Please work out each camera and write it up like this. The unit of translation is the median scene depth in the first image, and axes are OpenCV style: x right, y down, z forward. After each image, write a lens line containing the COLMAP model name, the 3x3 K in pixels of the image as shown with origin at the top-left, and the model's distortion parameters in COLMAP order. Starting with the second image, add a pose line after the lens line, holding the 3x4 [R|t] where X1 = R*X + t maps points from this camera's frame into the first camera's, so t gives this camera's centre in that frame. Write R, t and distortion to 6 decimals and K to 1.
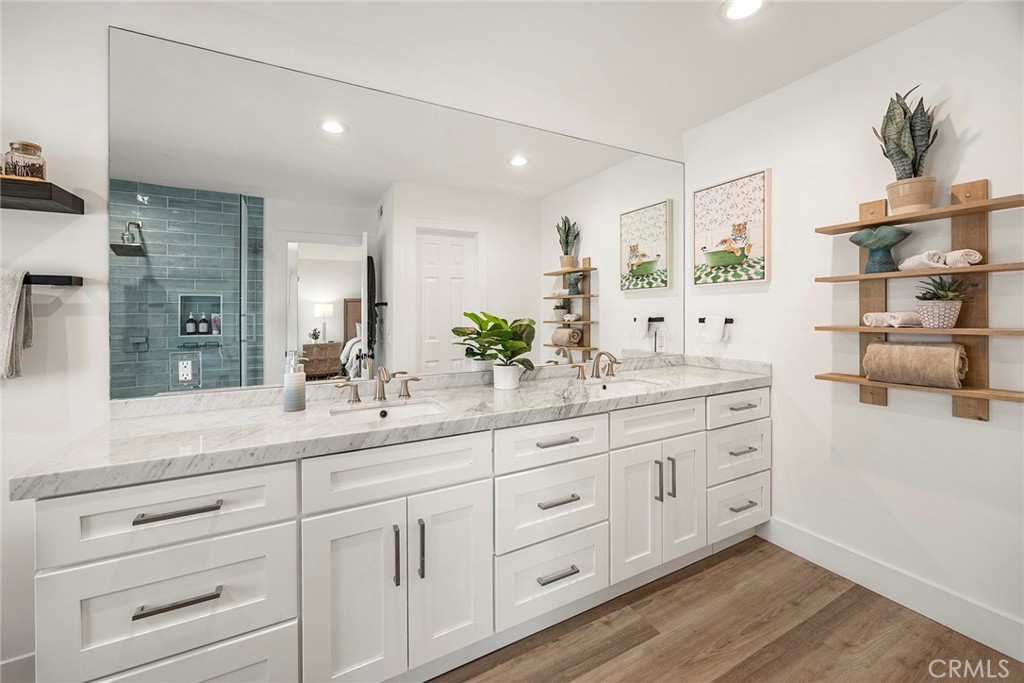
lens RADIAL K [[395.7, 0, 513.7], [0, 395.7, 317.4], [0, 0, 1]] dist [-0.000977, -0.000047]
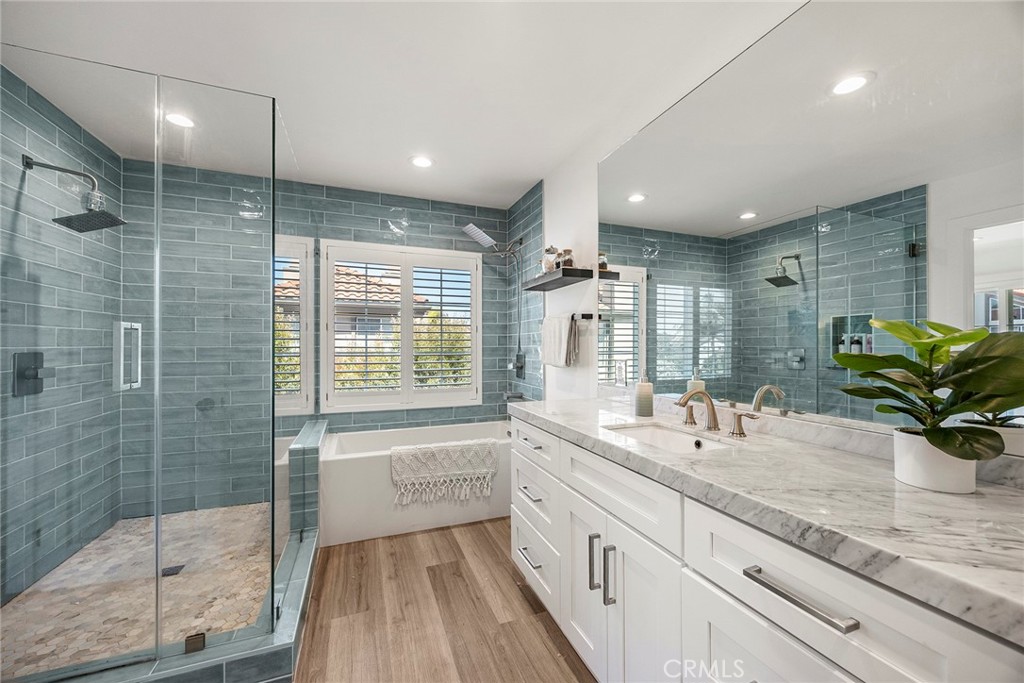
lens RADIAL K [[395.7, 0, 513.2], [0, 395.7, 342.1], [0, 0, 1]] dist [-0.000977, -0.000047]
pose [[-0.119708, -0.000620, -0.992809, 0.595709], [-0.000949, 0.999999, -0.000510, 0.023683], [0.992809, 0.000881, -0.119708, 0.725037]]
